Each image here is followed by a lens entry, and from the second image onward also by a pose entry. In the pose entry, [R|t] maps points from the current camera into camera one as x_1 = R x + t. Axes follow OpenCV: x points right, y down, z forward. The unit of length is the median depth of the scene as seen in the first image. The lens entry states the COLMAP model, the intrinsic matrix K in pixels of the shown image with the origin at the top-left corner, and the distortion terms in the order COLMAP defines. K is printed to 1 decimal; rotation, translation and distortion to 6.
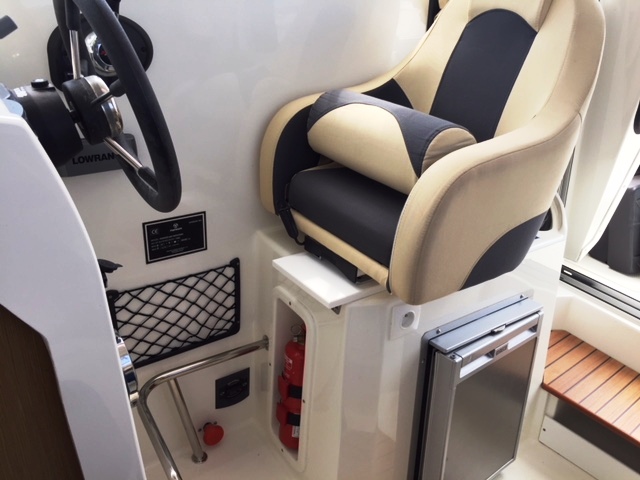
lens RADIAL K [[554.6, 0, 322.1], [0, 554.6, 239.9], [0, 0, 1]] dist [0.078094, -0.107295]
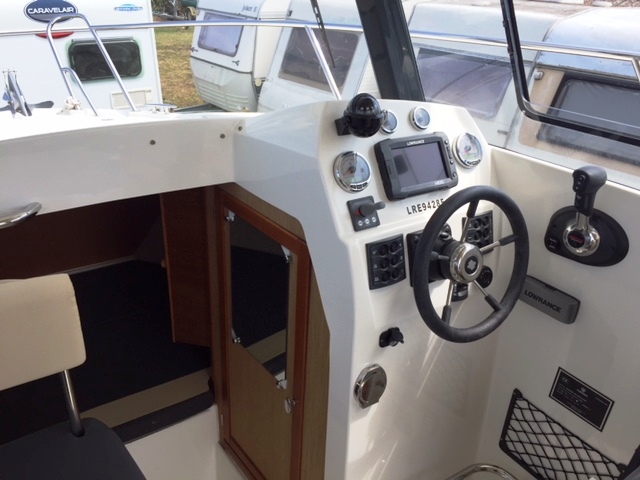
lens RADIAL K [[554.6, 0, 323.8], [0, 554.6, 238.7], [0, 0, 1]] dist [0.078094, -0.107295]
pose [[0.007215, 0.406001, -0.913844, 0.606521], [-0.482033, 0.802094, 0.352547, -0.397192], [0.876123, 0.437960, 0.201493, 0.193431]]
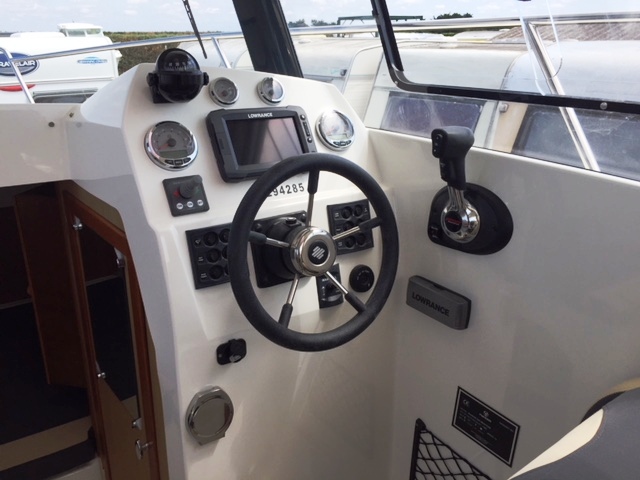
lens RADIAL K [[554.6, 0, 321.2], [0, 554.6, 237.2], [0, 0, 1]] dist [0.078094, -0.107295]
pose [[0.008634, 0.305240, -0.952236, 0.479116], [-0.450924, 0.851143, 0.268746, -0.373027], [0.892521, 0.427065, 0.144989, 0.505809]]
